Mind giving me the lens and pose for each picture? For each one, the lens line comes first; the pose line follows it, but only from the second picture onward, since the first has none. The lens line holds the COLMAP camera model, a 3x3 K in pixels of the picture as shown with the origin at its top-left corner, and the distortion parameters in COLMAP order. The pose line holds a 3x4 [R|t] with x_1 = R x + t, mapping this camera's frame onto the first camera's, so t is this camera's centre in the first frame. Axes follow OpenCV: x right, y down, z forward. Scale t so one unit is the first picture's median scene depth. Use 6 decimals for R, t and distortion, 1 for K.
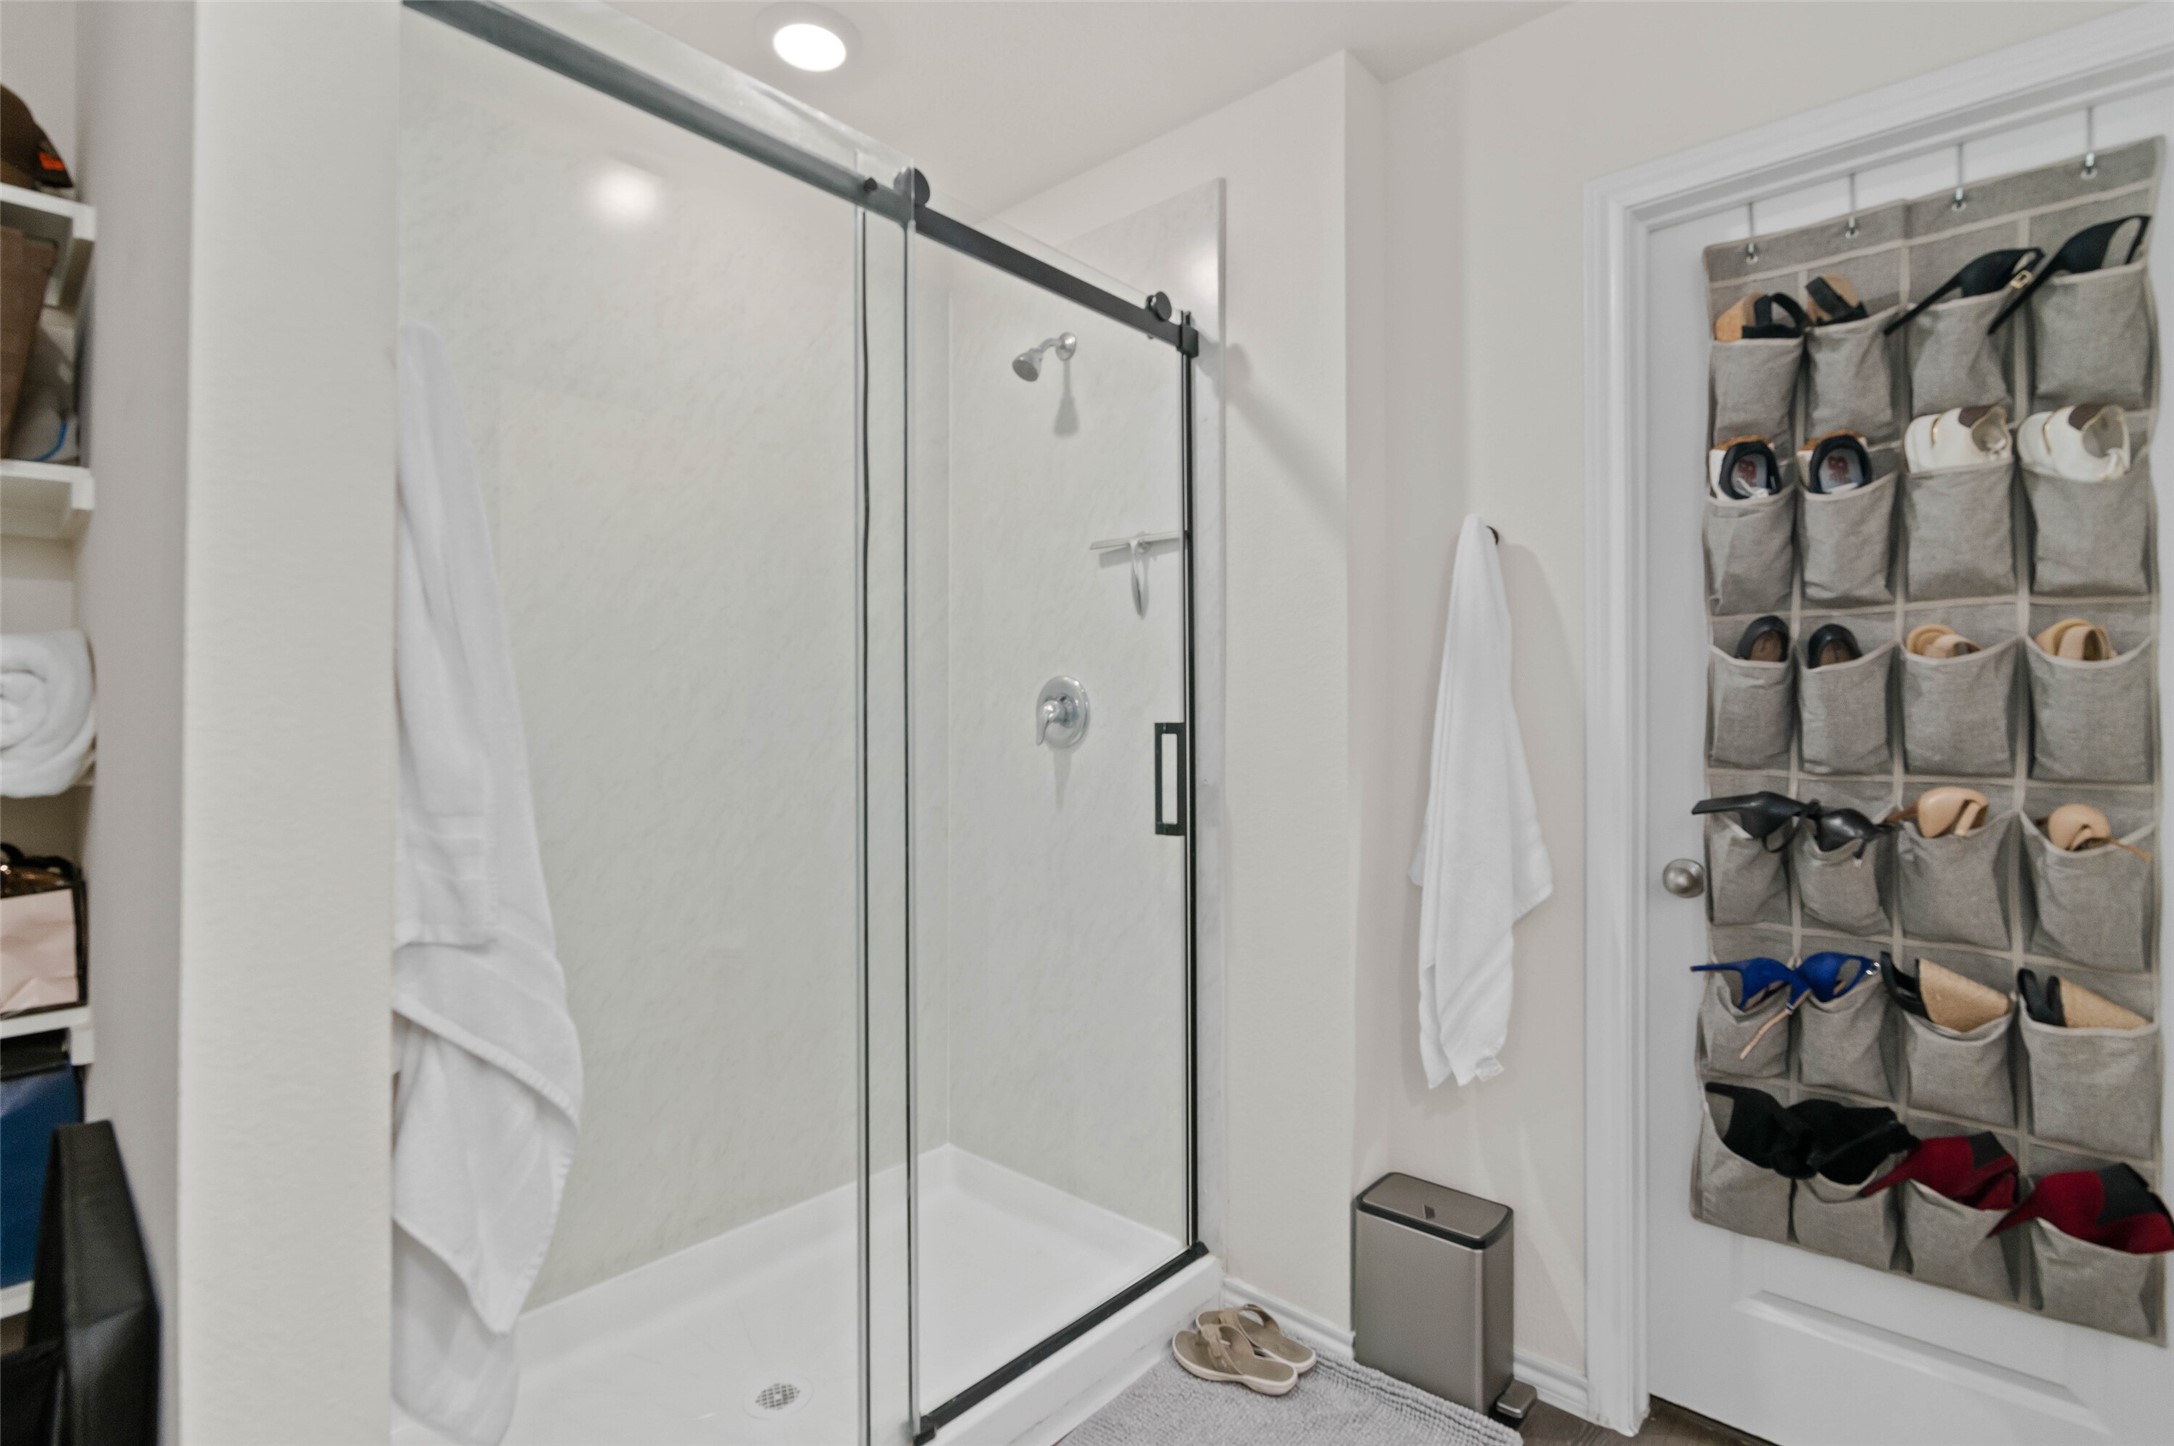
lens RADIAL K [[986.2, 0, 1077.6], [0, 986.2, 732.0], [0, 0, 1]] dist [-0.005257, -0.000052]
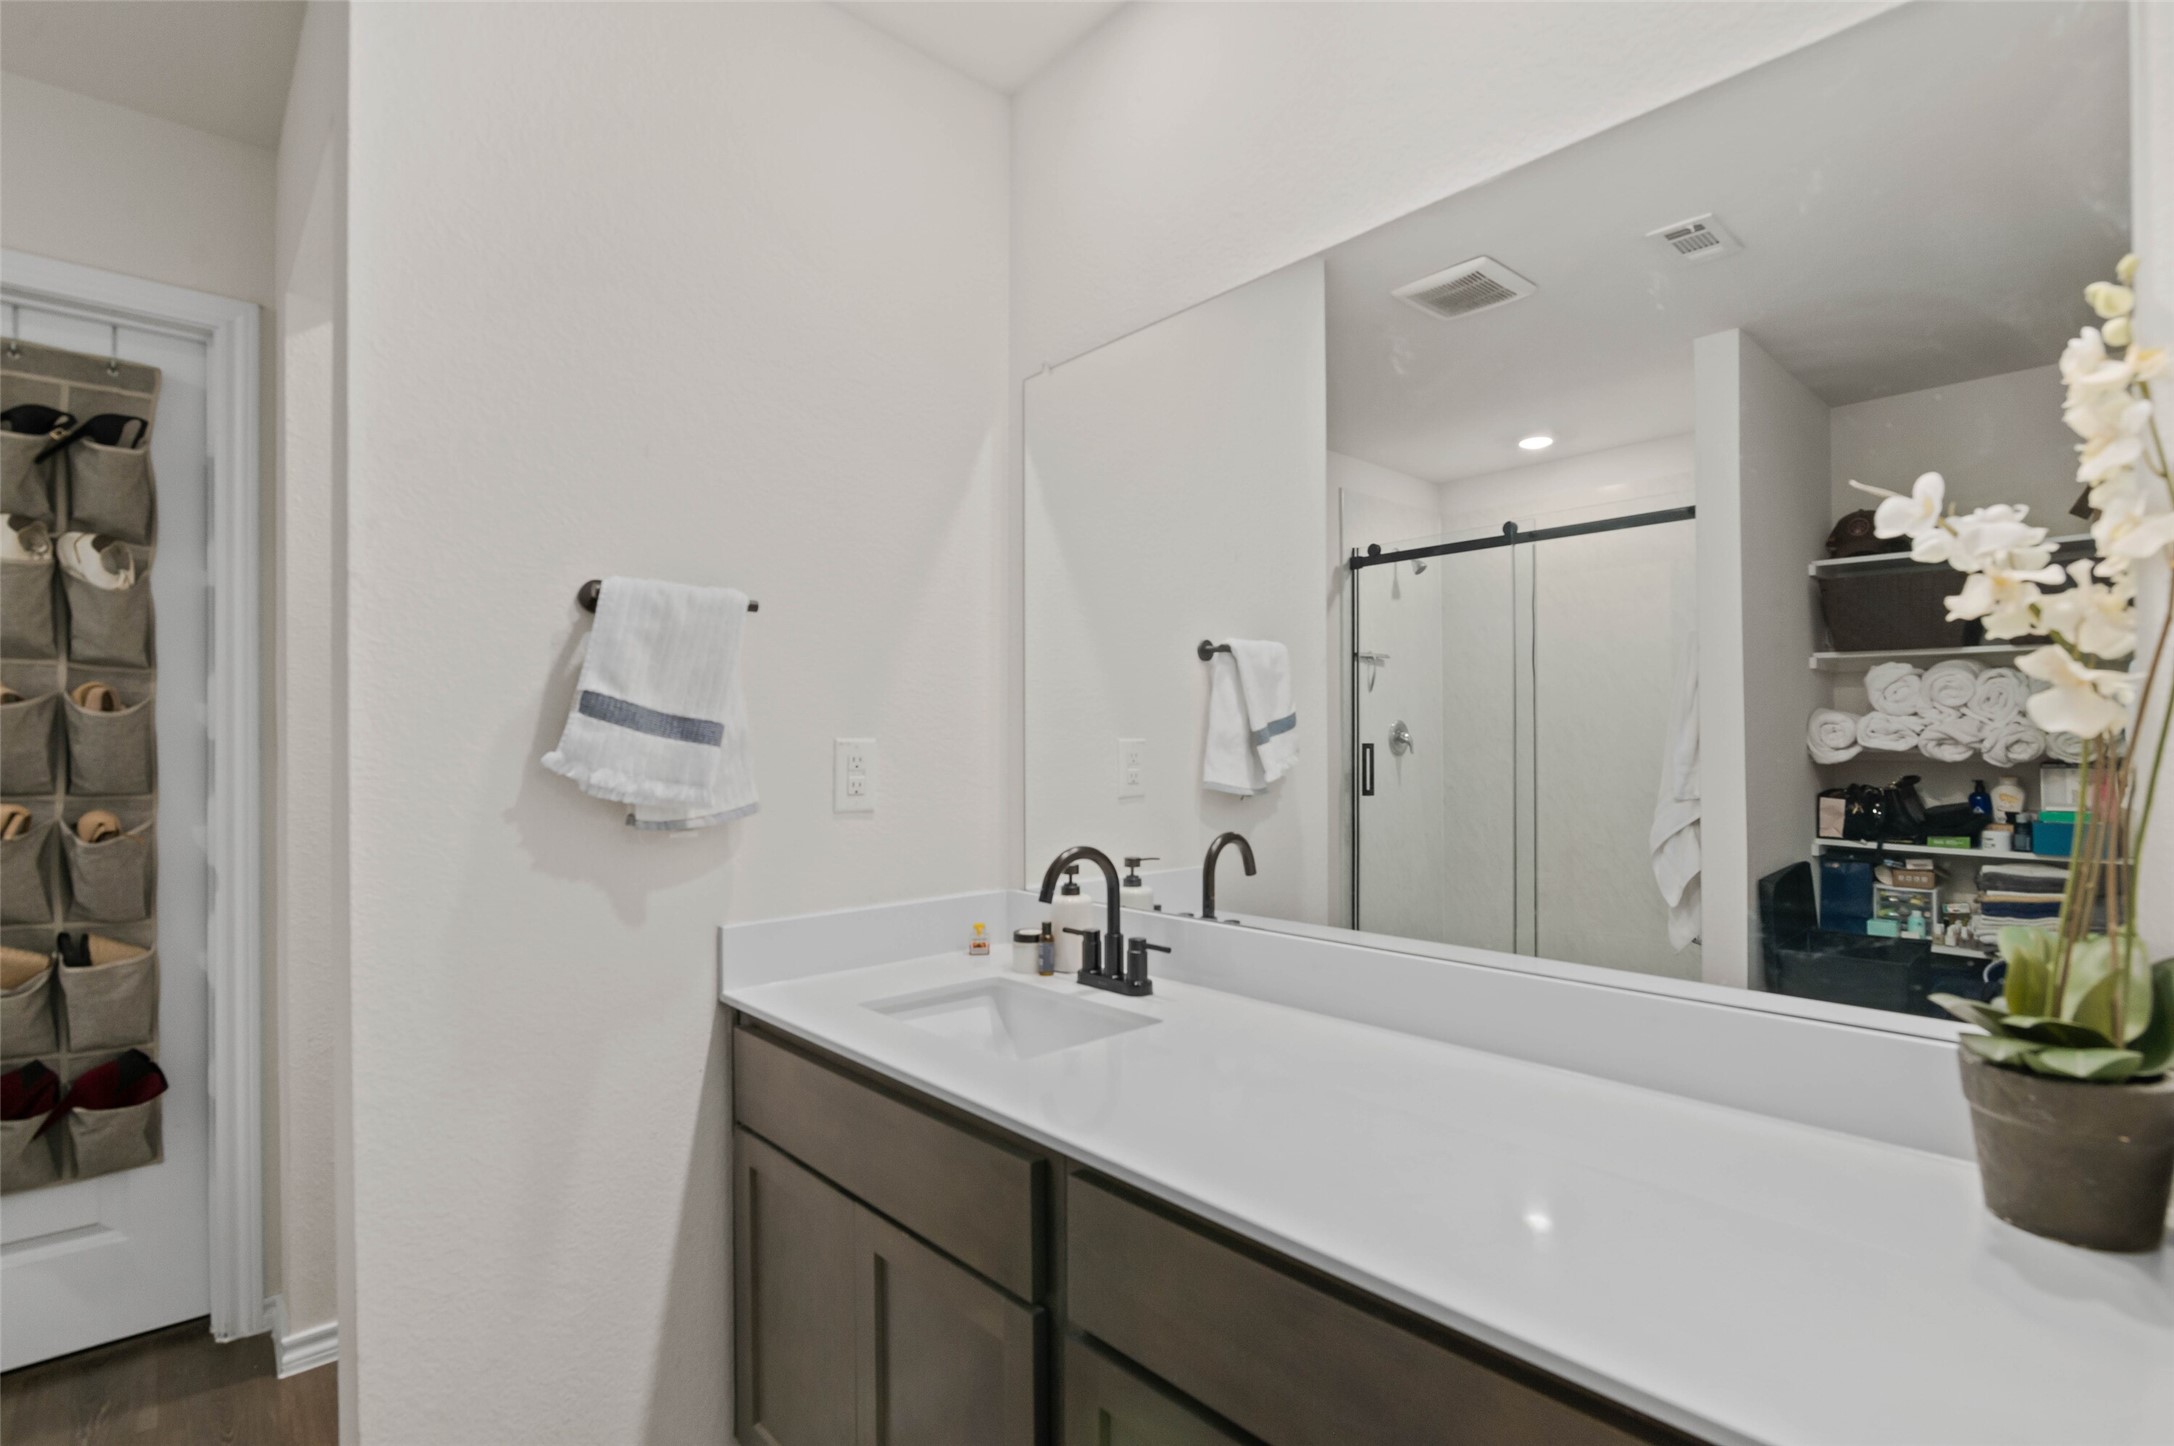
lens RADIAL K [[986.2, 0, 1077.6], [0, 986.2, 732.0], [0, 0, 1]] dist [-0.005257, -0.000052]
pose [[0.056551, 0.013453, 0.998309, -0.334046], [0.020517, 0.999682, -0.014634, 0.008924], [-0.998189, 0.021310, 0.056257, -0.509151]]
